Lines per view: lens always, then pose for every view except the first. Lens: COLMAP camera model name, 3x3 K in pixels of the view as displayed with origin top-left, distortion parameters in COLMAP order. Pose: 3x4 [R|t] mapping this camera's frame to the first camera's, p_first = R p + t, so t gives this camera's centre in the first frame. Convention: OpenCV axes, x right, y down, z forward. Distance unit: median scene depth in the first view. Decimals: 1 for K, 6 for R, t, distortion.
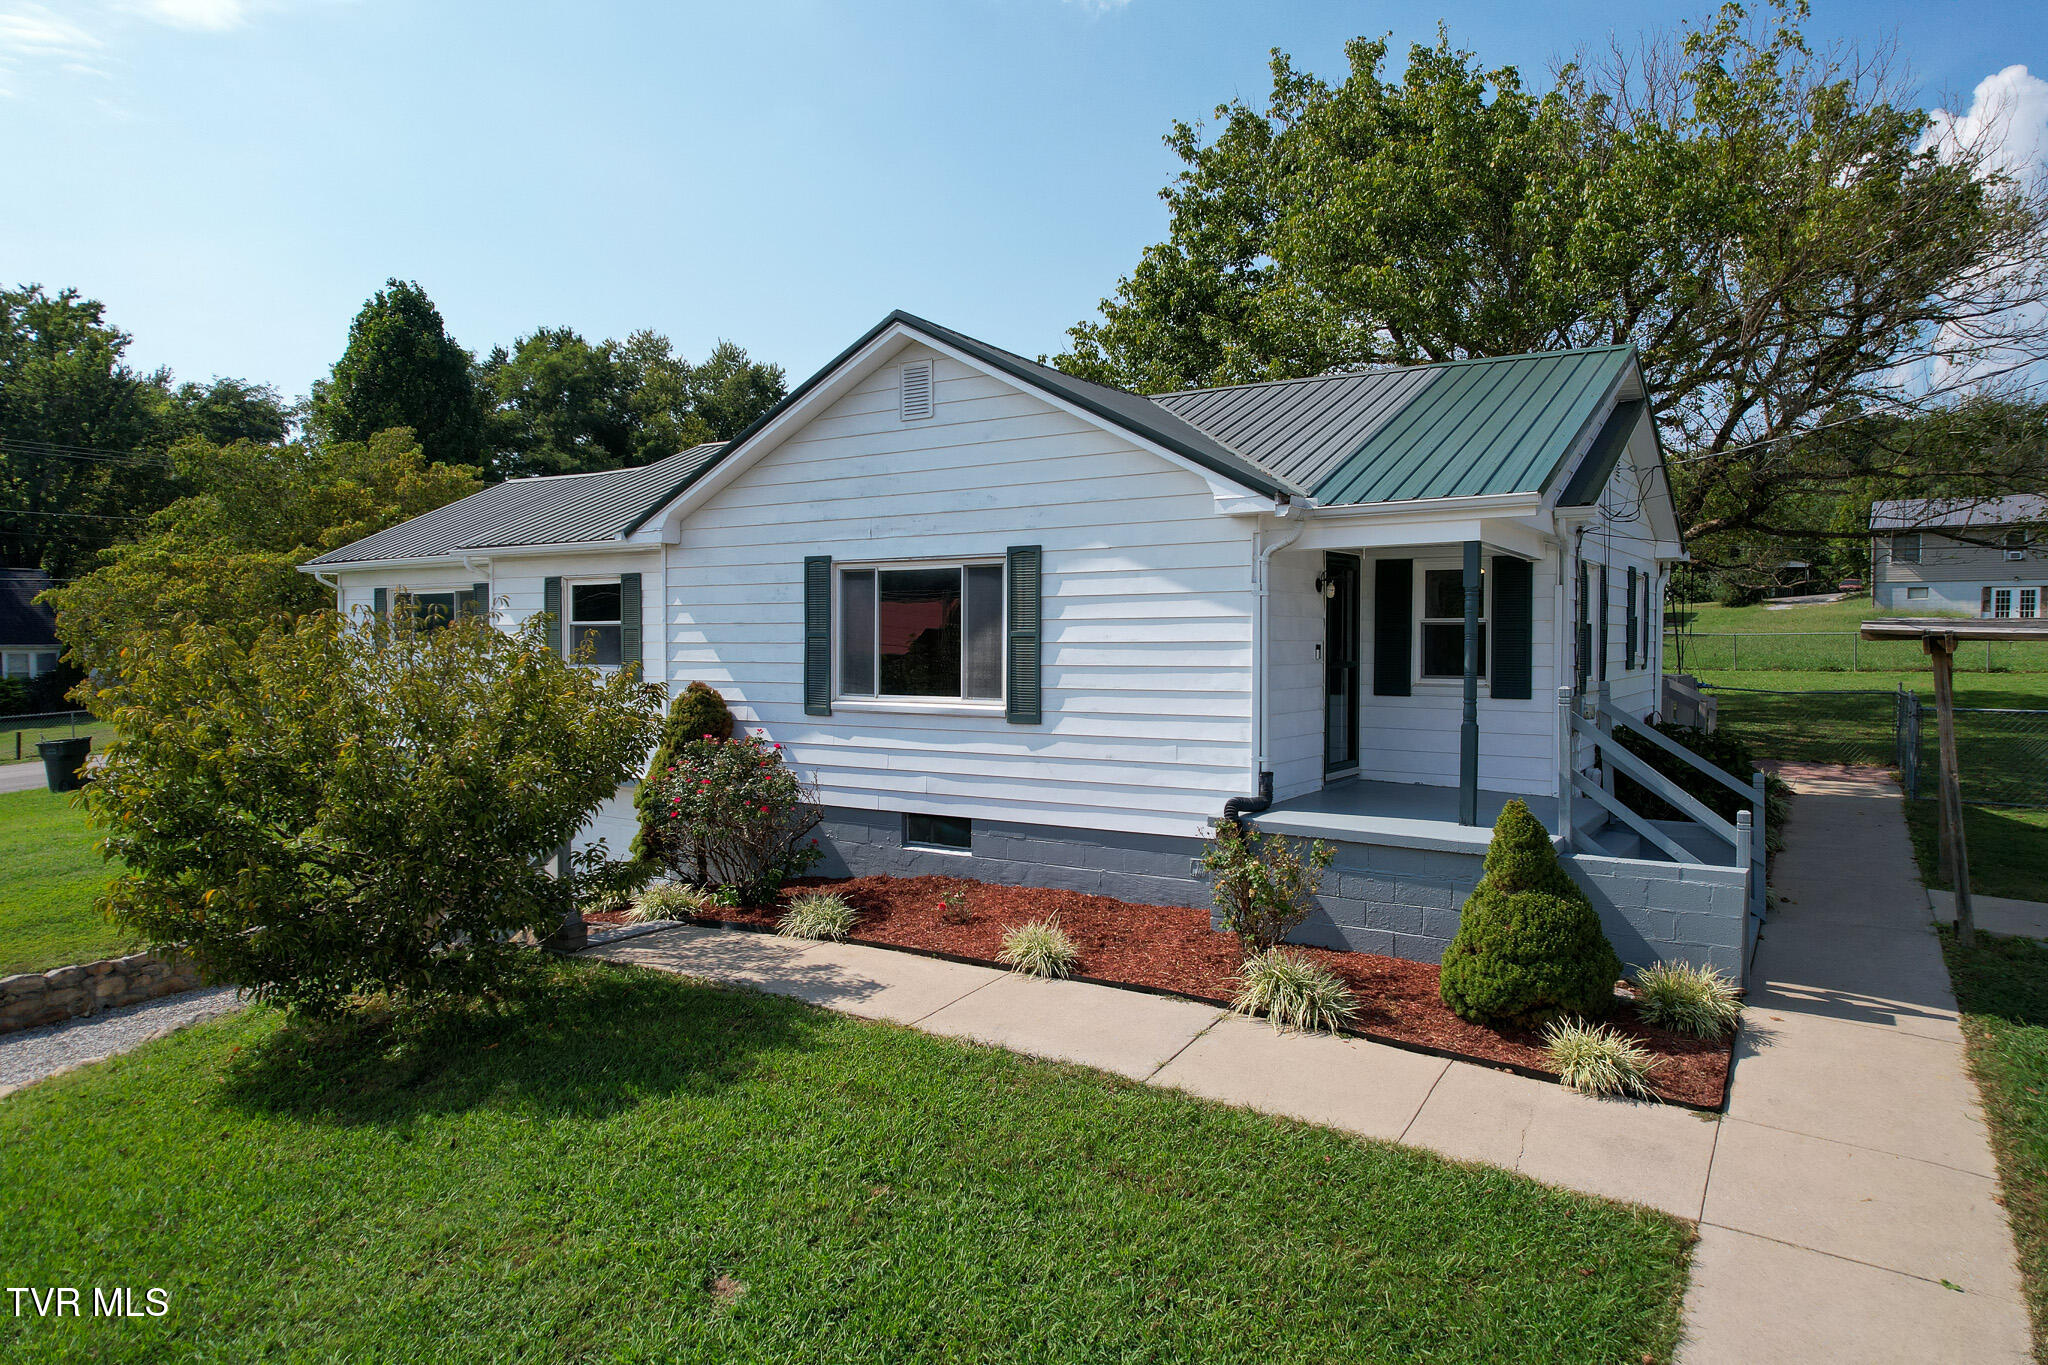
lens RADIAL K [[1320.1, 0, 1022.3], [0, 1320.1, 666.9], [0, 0, 1]] dist [-0.093440, 0.095468]
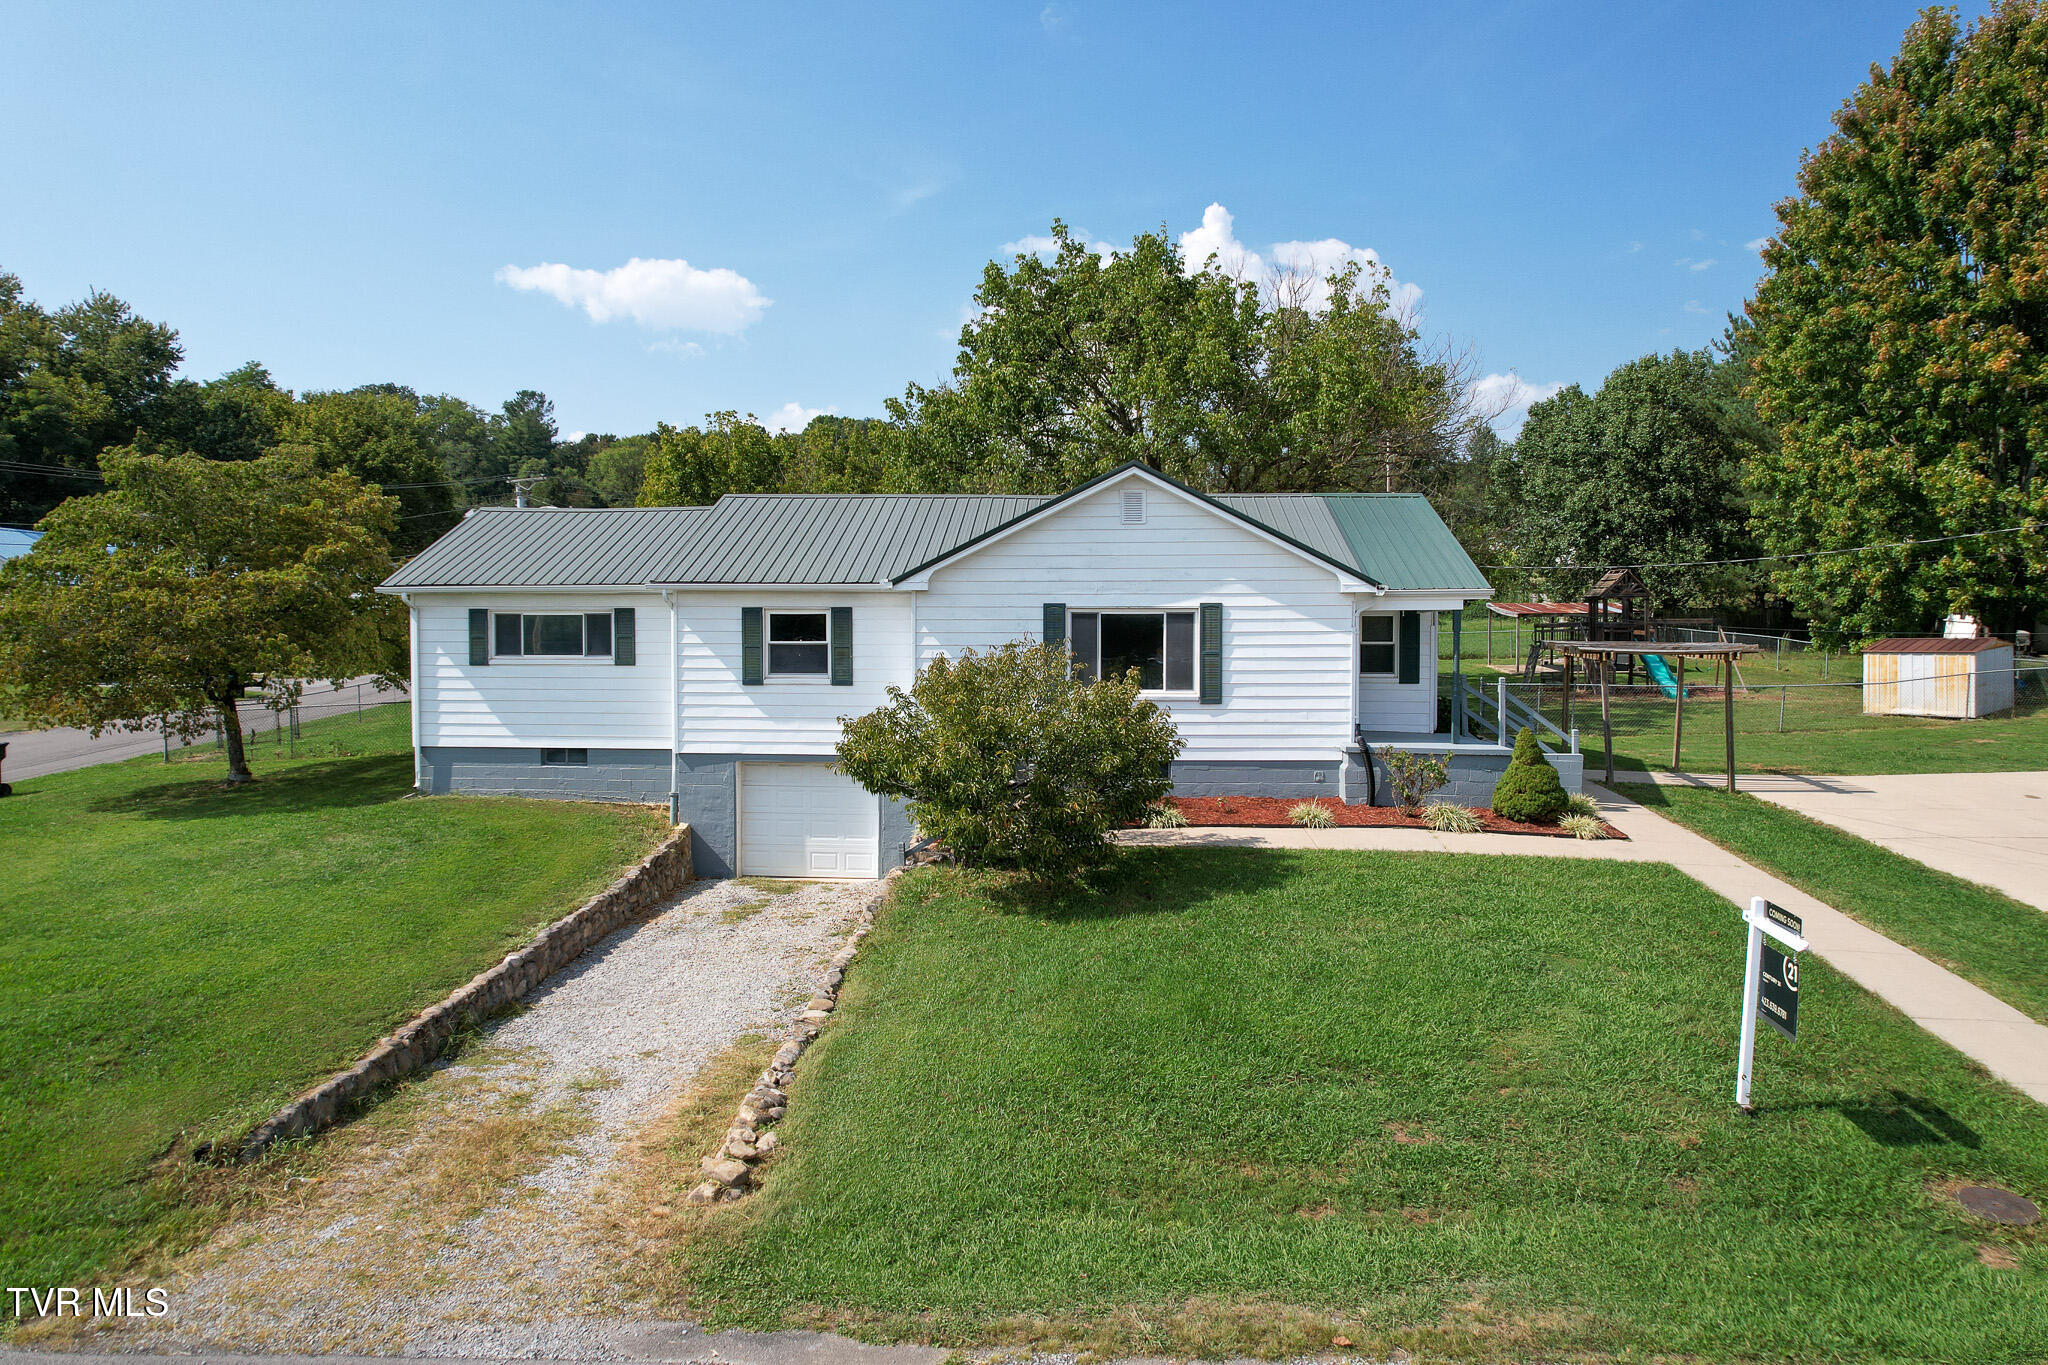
lens RADIAL K [[1320.1, 0, 1022.3], [0, 1320.1, 666.9], [0, 0, 1]] dist [-0.093440, 0.095468]
pose [[0.864906, -0.017285, 0.501637, -0.977681], [0.011850, 0.999832, 0.014019, -0.030201], [-0.501794, -0.006180, 0.864965, -0.351510]]
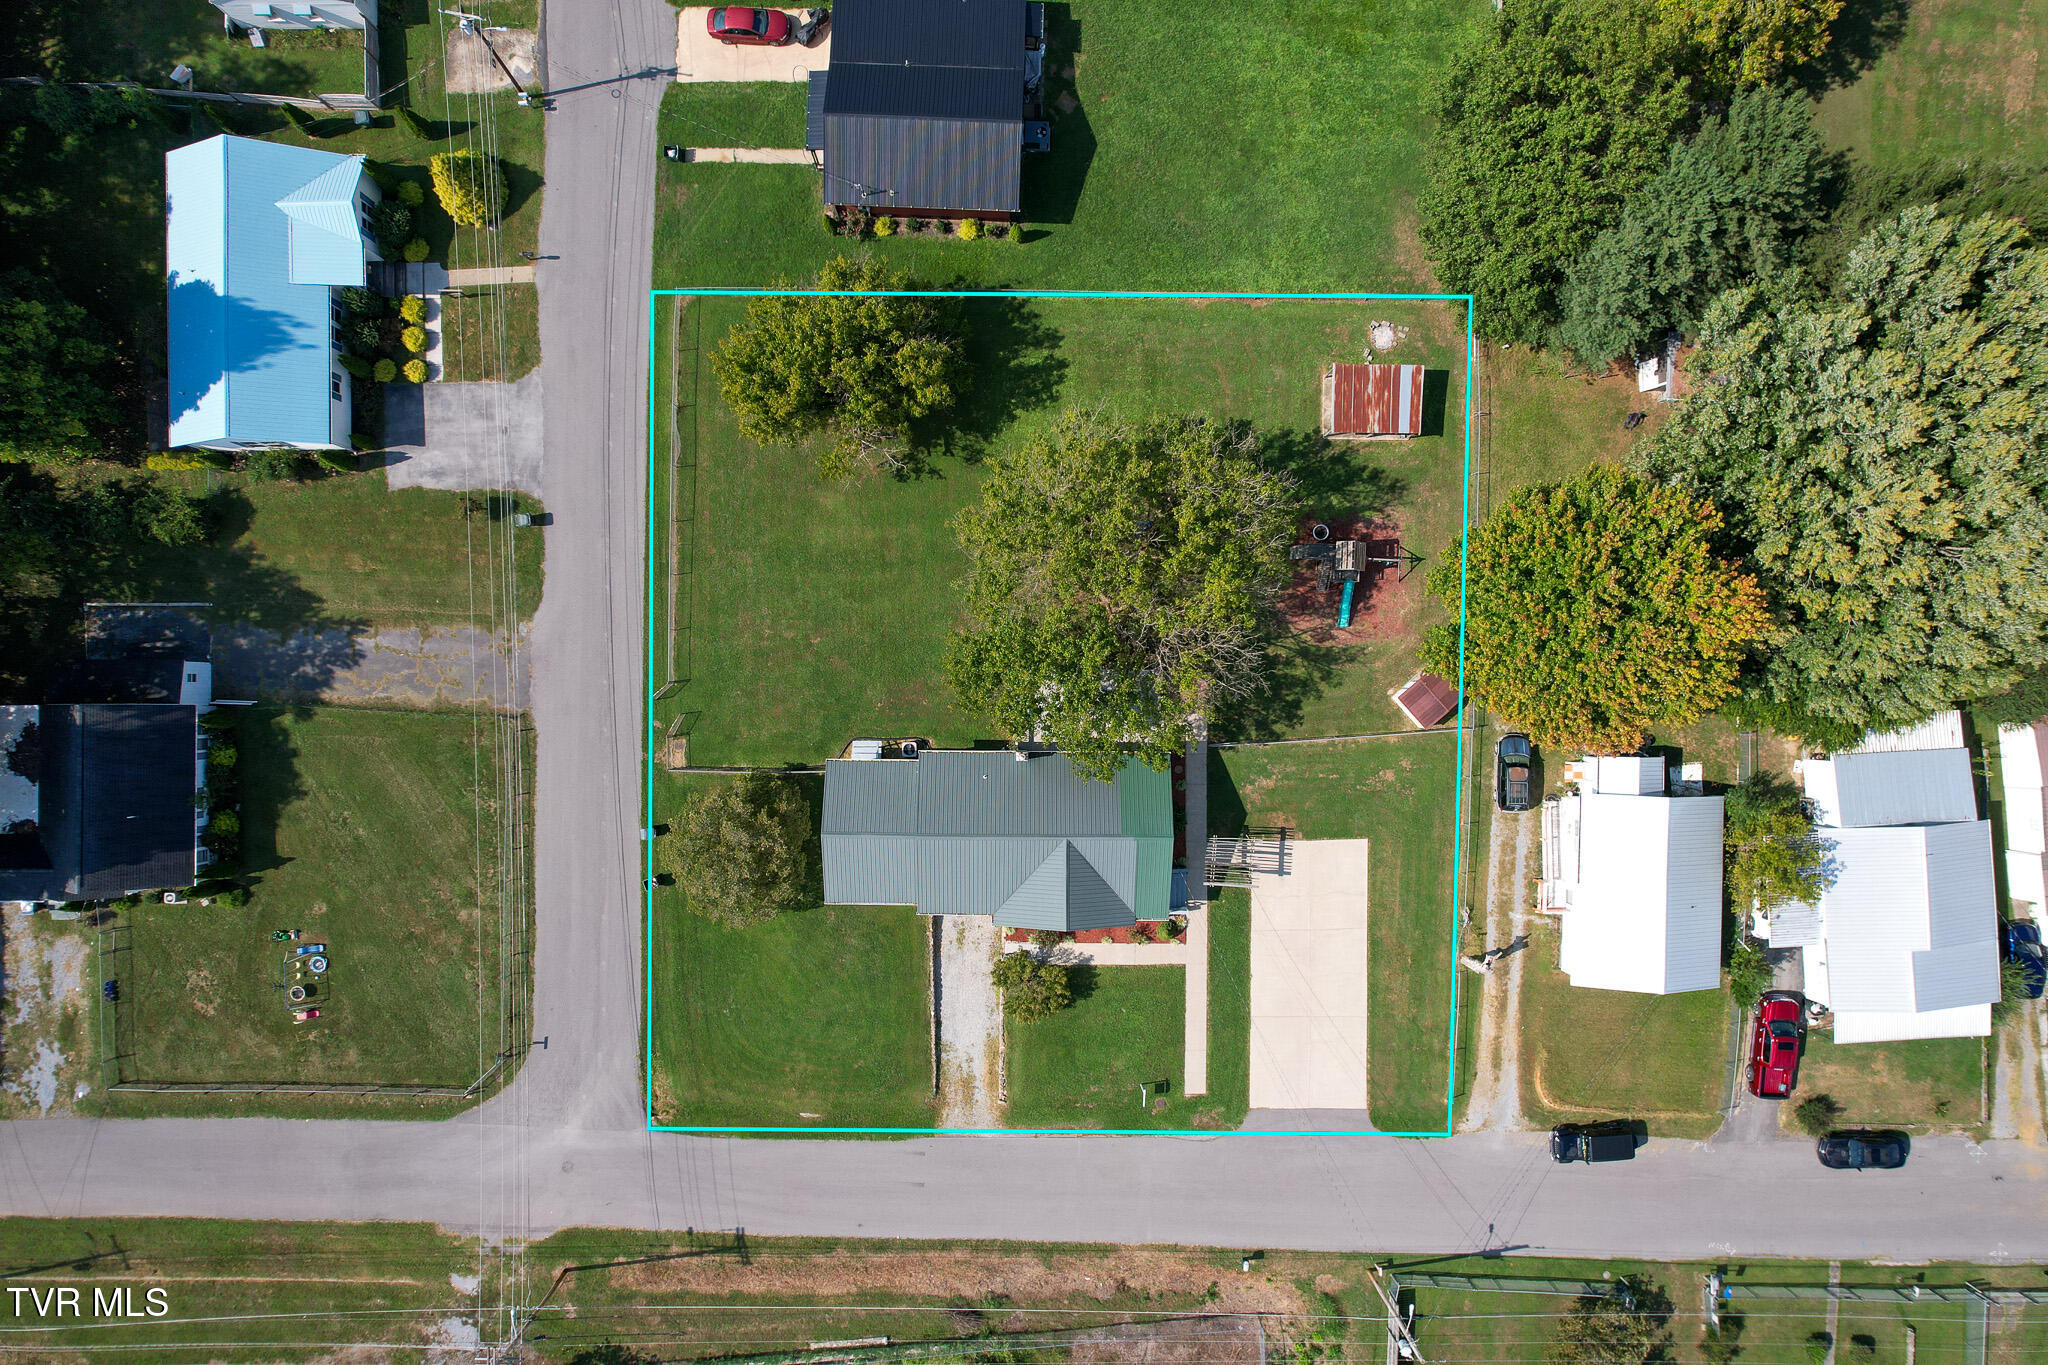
lens RADIAL K [[1320.1, 0, 1022.3], [0, 1320.1, 666.9], [0, 0, 1]] dist [-0.093440, 0.095468]
pose [[0.837218, -0.546819, 0.007458, 0.301367], [0.011337, 0.030989, 0.999455, -5.466937], [-0.546752, -0.836677, 0.032144, 1.711623]]
